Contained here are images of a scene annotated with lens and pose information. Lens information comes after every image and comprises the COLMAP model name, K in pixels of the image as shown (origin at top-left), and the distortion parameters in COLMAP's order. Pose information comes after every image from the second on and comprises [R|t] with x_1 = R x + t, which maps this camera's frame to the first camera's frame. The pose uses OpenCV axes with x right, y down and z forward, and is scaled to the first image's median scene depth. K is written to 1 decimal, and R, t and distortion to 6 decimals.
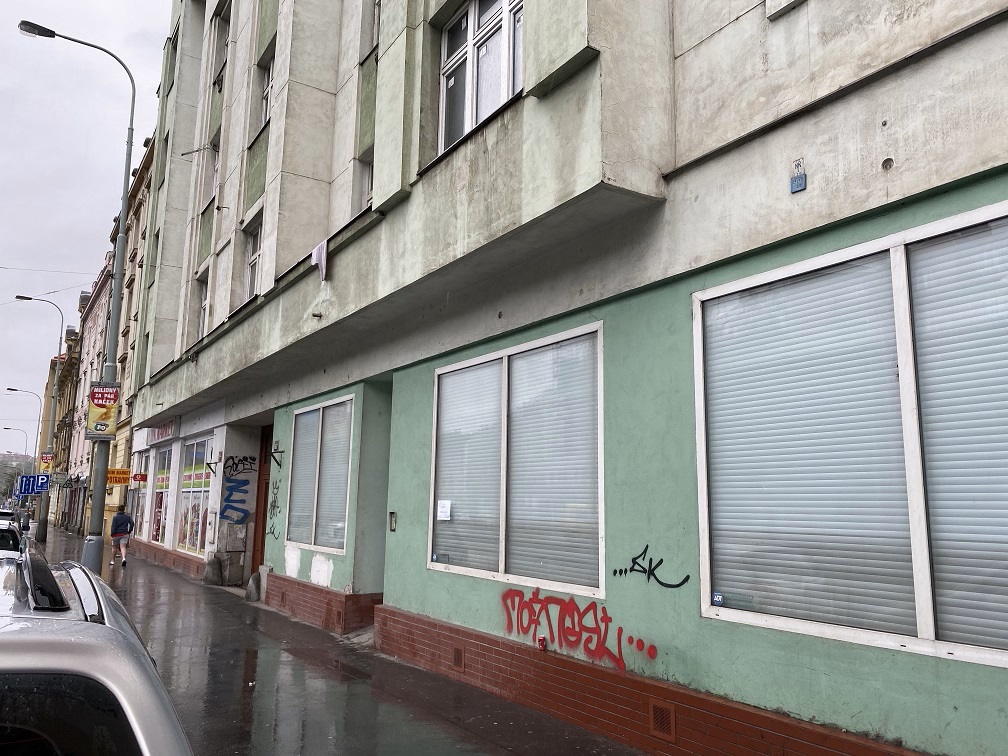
lens RADIAL K [[767.4, 0, 502.2], [0, 767.4, 376.1], [0, 0, 1]] dist [0.007175, -0.007598]
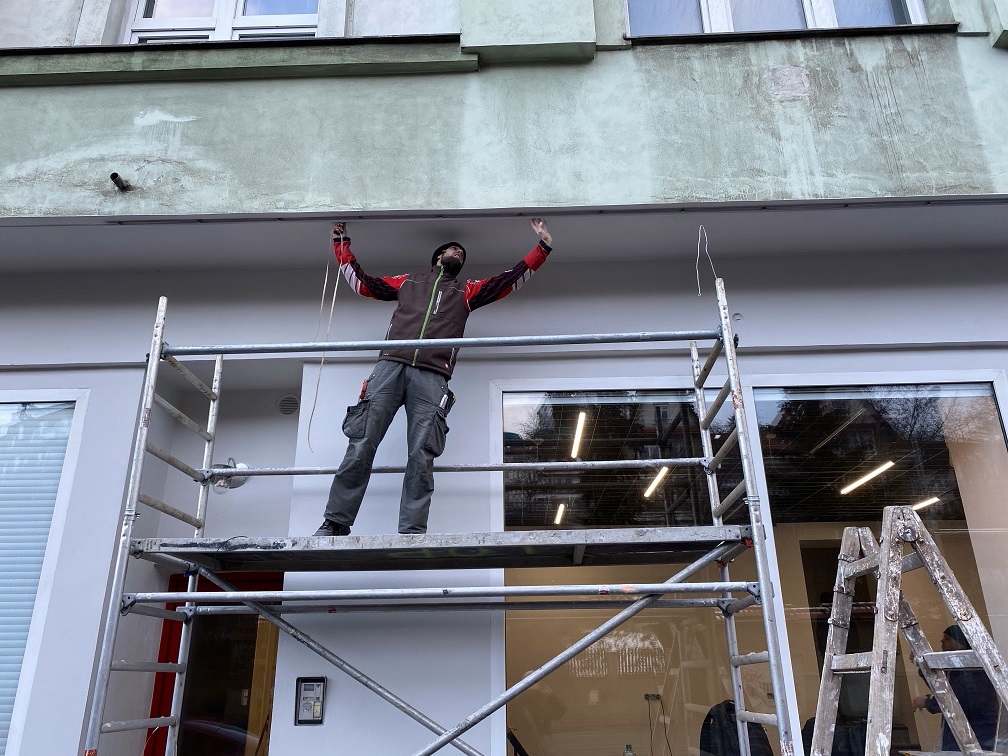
lens RADIAL K [[767.4, 0, 503.8], [0, 767.4, 380.8], [0, 0, 1]] dist [0.007175, -0.007598]
pose [[0.565899, 0.285094, 0.773615, -0.618868], [-0.117008, 0.956586, -0.266931, 0.165795], [-0.816130, 0.060537, 0.574689, 0.892583]]
